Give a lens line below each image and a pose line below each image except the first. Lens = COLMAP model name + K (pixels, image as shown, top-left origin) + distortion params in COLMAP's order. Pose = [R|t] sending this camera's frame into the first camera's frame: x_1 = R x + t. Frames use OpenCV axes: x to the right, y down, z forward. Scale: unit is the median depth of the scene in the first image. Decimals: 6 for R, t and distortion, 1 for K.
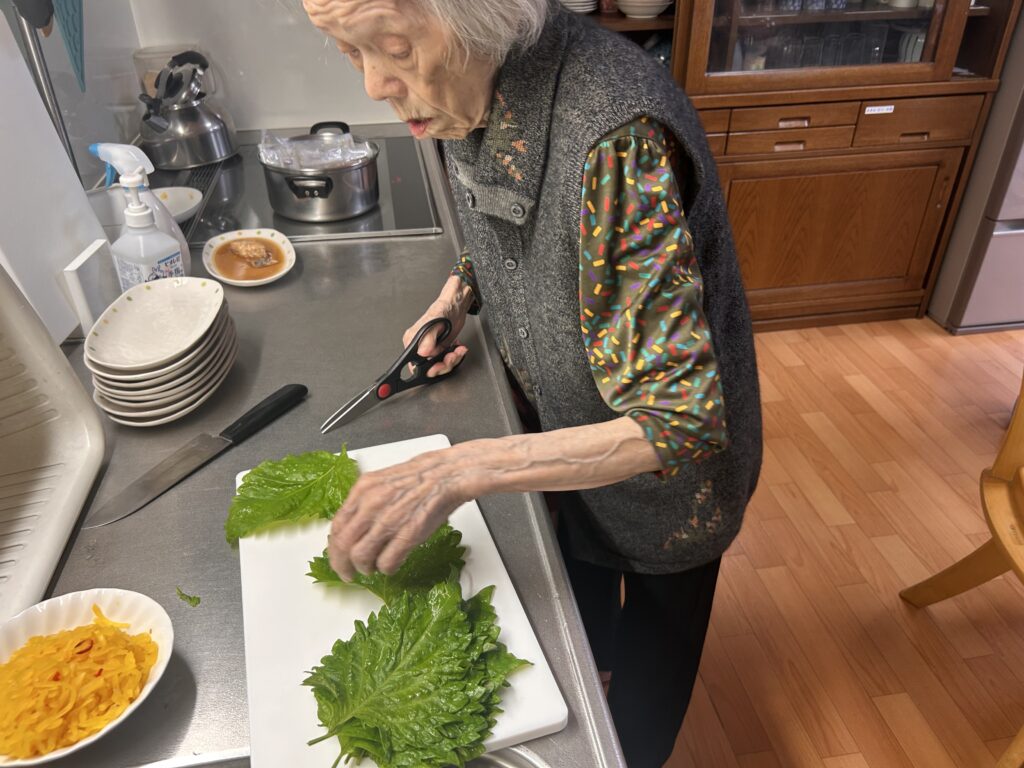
lens RADIAL K [[779.0, 0, 507.6], [0, 779.0, 399.5], [0, 0, 1]] dist [0.007225, 0.006142]
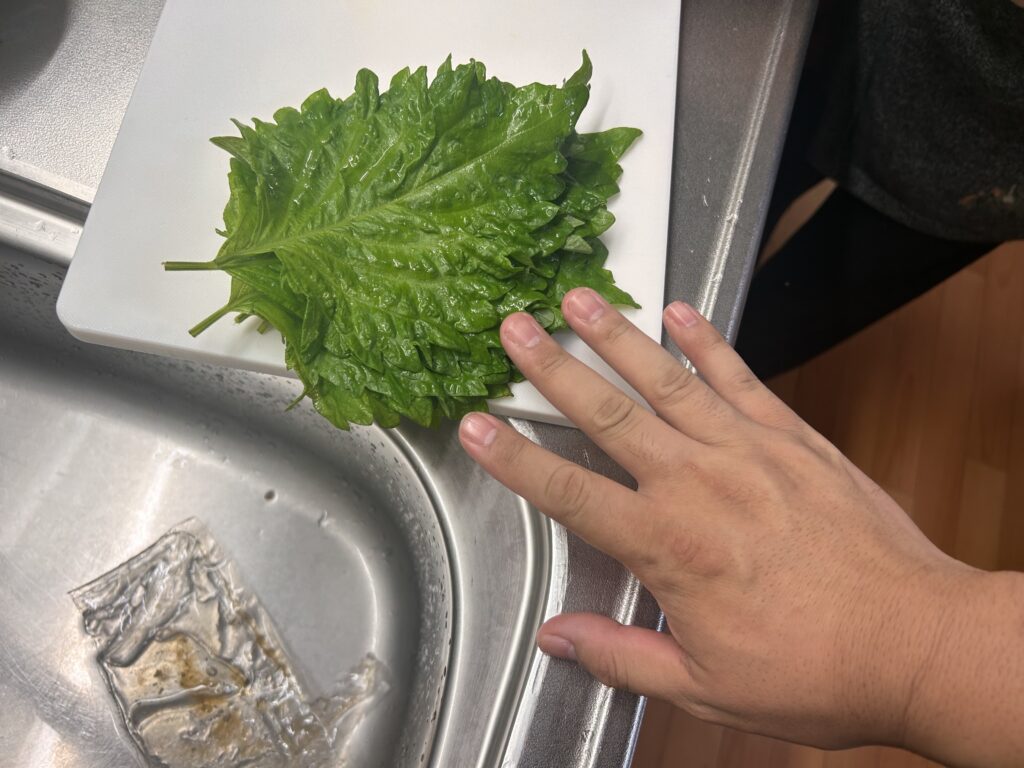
lens RADIAL K [[779.0, 0, 507.6], [0, 779.0, 399.5], [0, 0, 1]] dist [0.007225, 0.006142]
pose [[0.886883, 0.460463, 0.037592, -0.038530], [-0.395712, 0.715126, 0.576201, 0.118812], [0.238436, -0.525898, 0.816443, 0.537286]]
